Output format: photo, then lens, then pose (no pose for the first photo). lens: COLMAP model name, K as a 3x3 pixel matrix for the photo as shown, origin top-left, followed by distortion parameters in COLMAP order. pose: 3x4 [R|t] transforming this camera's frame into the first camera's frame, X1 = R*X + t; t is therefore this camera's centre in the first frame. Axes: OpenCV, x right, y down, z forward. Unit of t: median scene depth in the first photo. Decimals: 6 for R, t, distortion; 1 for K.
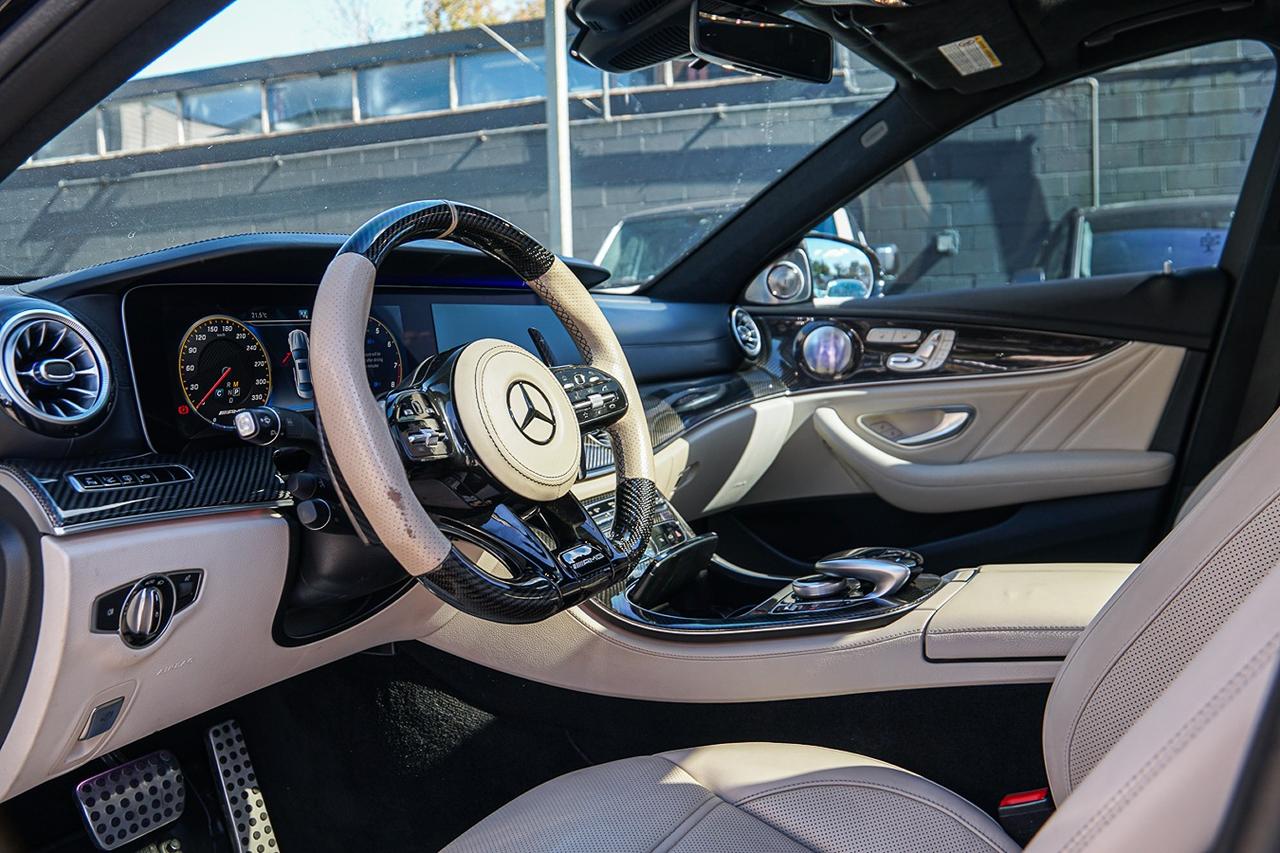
lens RADIAL K [[1024.8, 0, 640.0], [0, 1024.8, 426.5], [0, 0, 1]] dist [-0.149250, 0.124574]
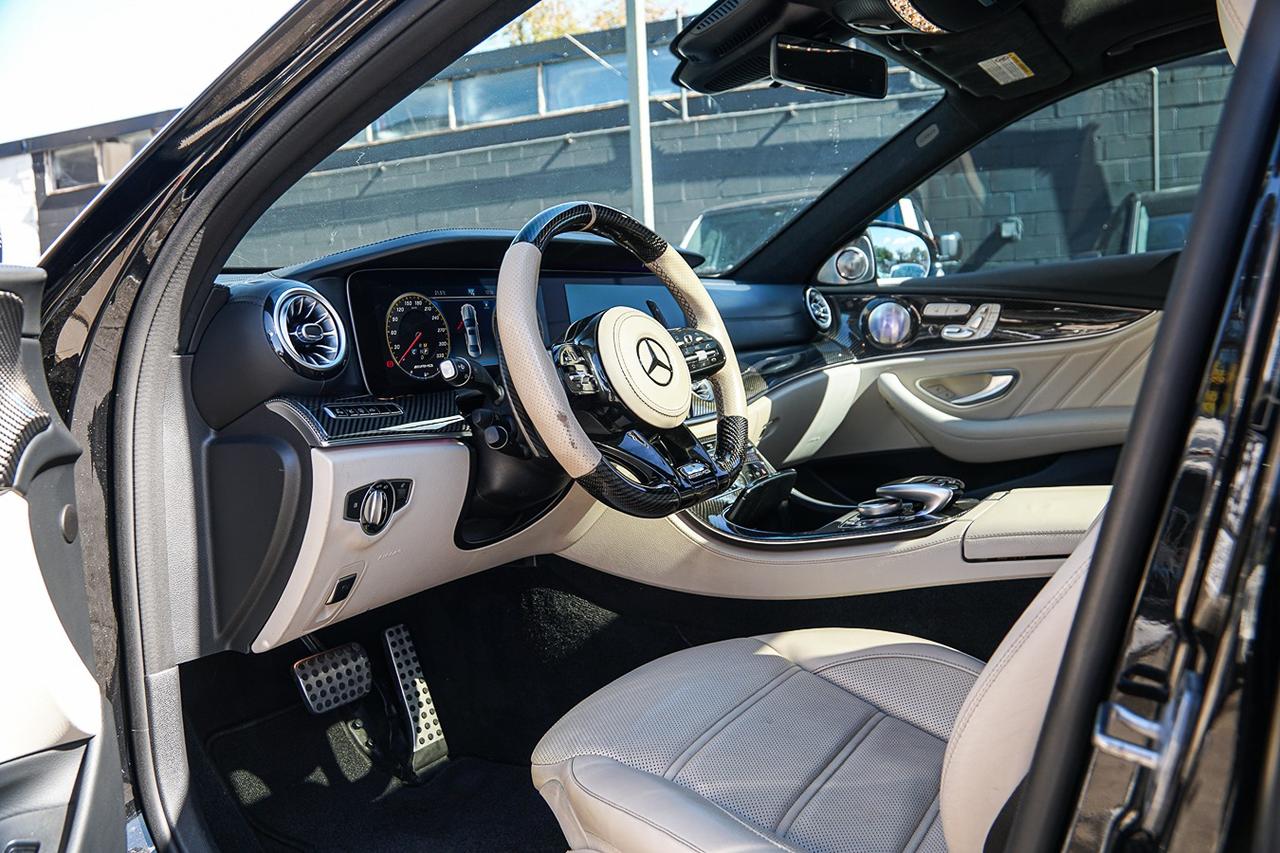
lens RADIAL K [[979.6, 0, 640.0], [0, 979.6, 426.5], [0, 0, 1]] dist [-0.151071, 0.124793]
pose [[0.996818, -0.008500, -0.079255, -0.017330], [0.009644, 0.999855, 0.014057, 0.034649], [0.079124, -0.014776, 0.996755, -0.173077]]
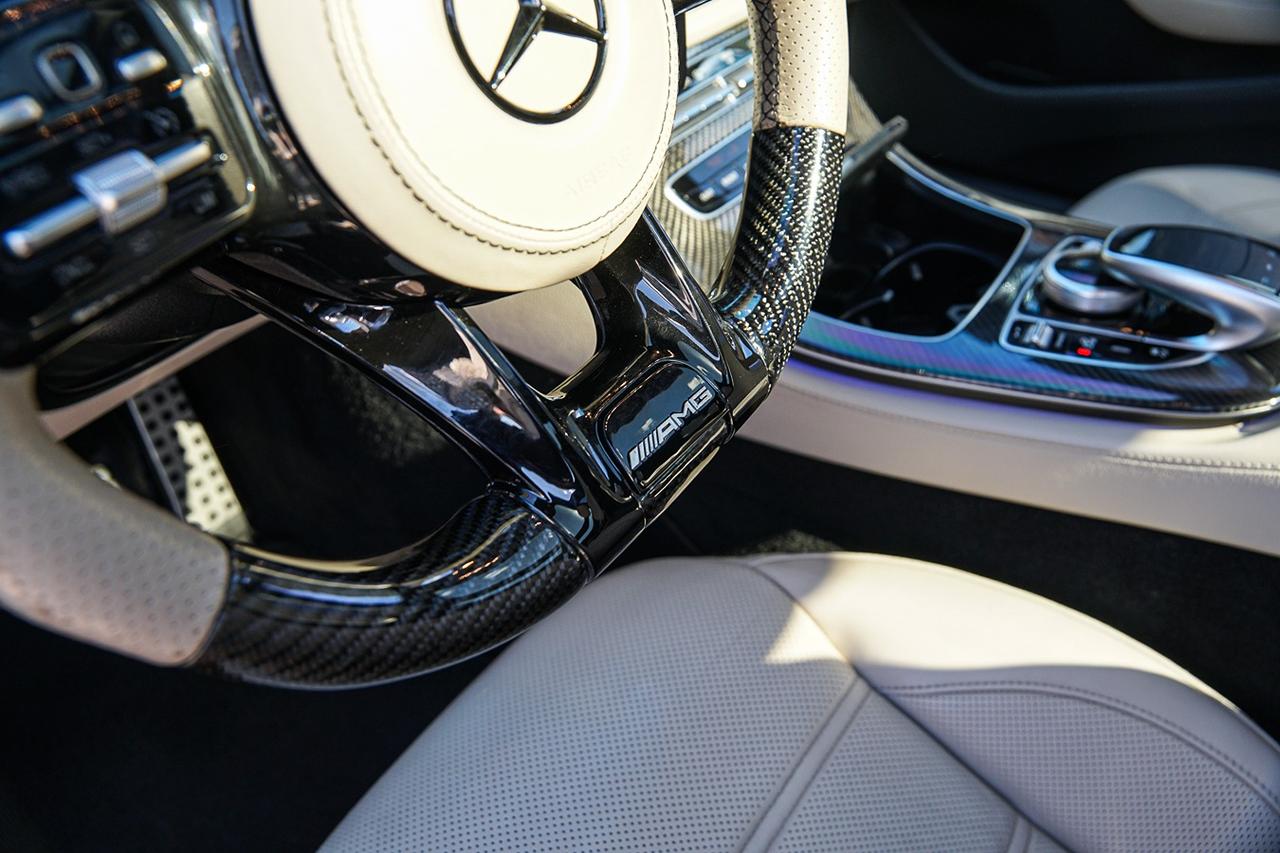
lens RADIAL K [[979.6, 0, 640.0], [0, 979.6, 426.5], [0, 0, 1]] dist [-0.151071, 0.124793]
pose [[0.992725, 0.111675, -0.045013, -0.029361], [-0.065033, 0.811932, 0.580118, -0.056785], [0.101332, -0.572970, 0.813288, 0.459656]]
